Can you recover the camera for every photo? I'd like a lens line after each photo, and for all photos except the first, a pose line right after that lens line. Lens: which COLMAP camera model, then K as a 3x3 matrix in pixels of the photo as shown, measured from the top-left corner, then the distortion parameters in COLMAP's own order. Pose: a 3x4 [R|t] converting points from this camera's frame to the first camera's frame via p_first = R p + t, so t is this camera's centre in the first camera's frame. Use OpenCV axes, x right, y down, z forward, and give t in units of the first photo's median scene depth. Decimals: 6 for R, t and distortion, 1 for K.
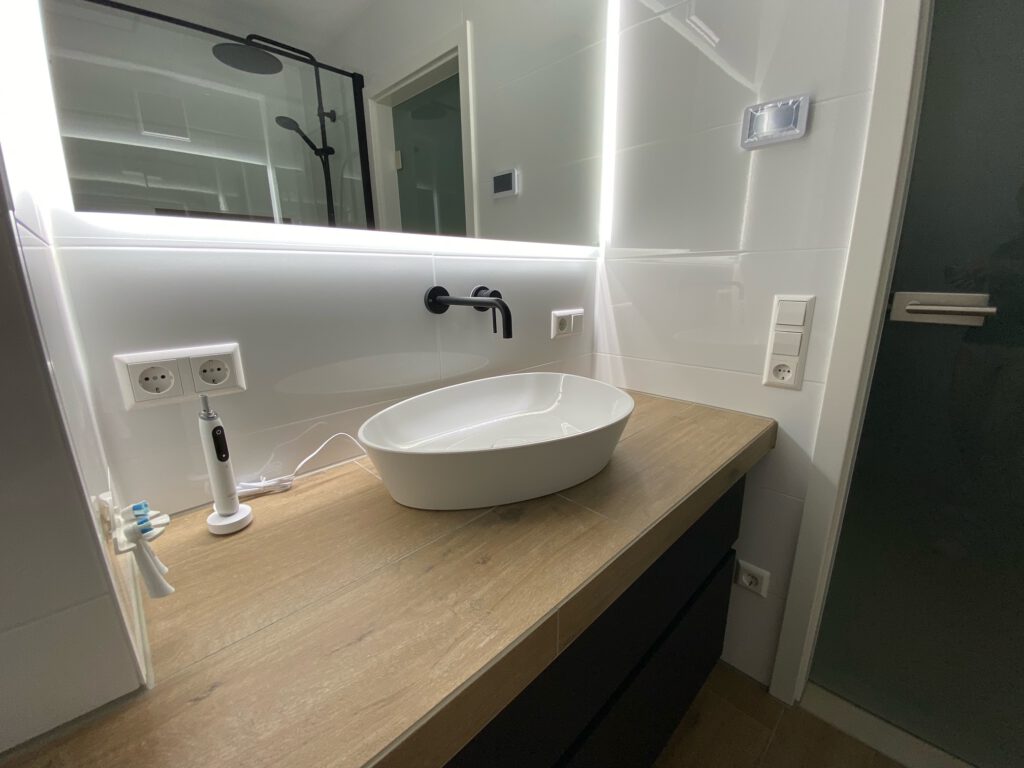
lens RADIAL K [[414.9, 0, 512.0], [0, 414.9, 384.0], [0, 0, 1]] dist [0.000229, 0.000017]
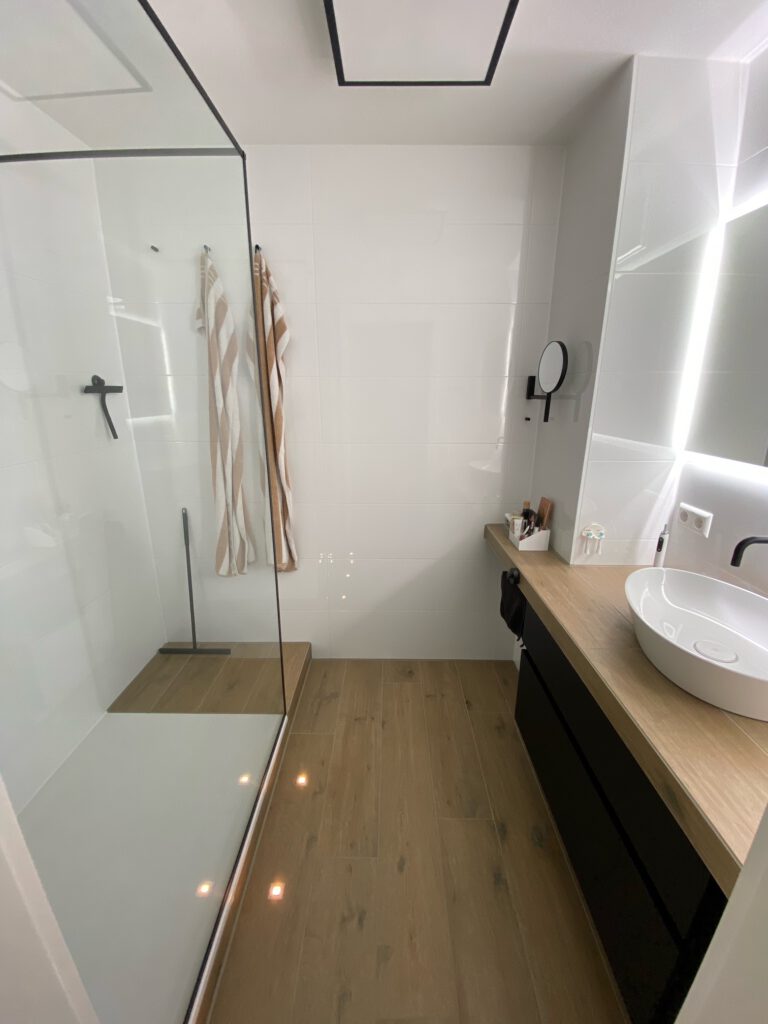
lens RADIAL K [[414.9, 0, 384.0], [0, 414.9, 512.0], [0, 0, 1]] dist [0.000229, 0.000017]
pose [[-0.704206, 0.207765, -0.678917, 1.831522], [-0.169635, 0.879297, 0.445040, -0.745444], [0.689433, 0.428568, -0.583962, 1.103608]]
